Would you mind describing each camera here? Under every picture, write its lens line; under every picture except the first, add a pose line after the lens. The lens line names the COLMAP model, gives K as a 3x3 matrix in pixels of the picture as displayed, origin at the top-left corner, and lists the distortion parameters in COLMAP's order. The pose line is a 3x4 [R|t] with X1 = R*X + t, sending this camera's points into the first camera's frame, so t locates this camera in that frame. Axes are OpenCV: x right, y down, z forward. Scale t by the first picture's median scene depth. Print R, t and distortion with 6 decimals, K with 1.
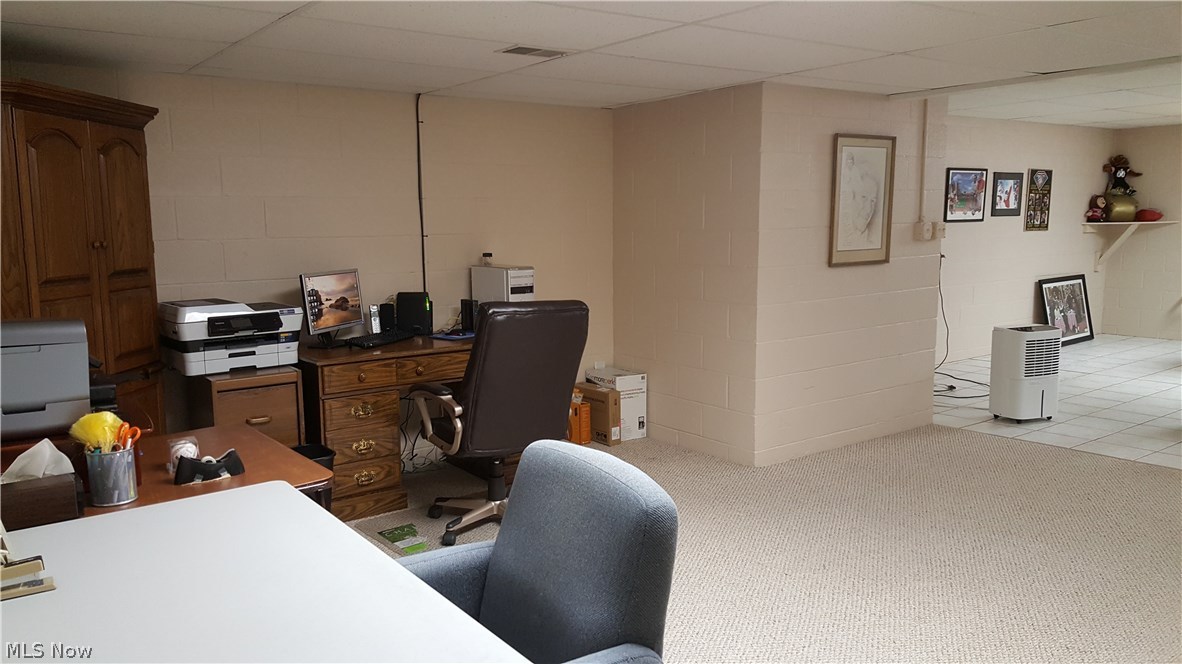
lens RADIAL K [[878.9, 0, 533.5], [0, 878.9, 344.4], [0, 0, 1]] dist [0.073791, -0.097680]
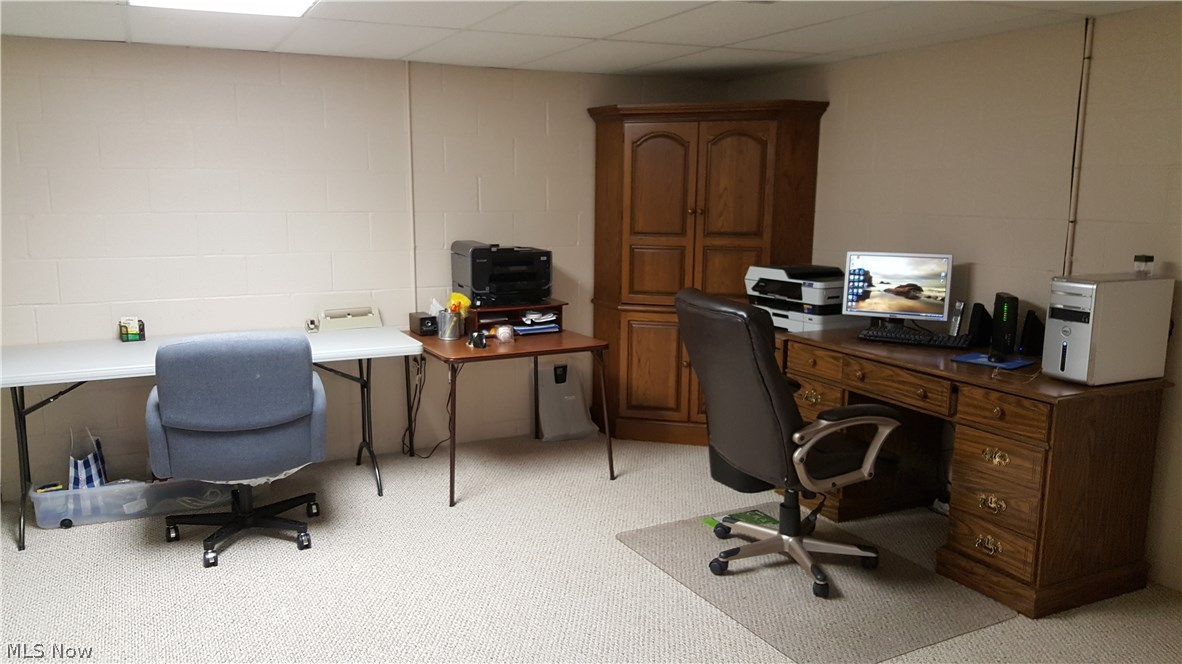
lens RADIAL K [[878.9, 0, 589.8], [0, 878.9, 332.7], [0, 0, 1]] dist [0.073791, -0.097680]
pose [[-0.151061, 0.175168, -0.972881, 0.742156], [-0.141557, 0.970198, 0.196665, -0.142743], [0.978336, 0.167426, -0.121763, 0.847849]]
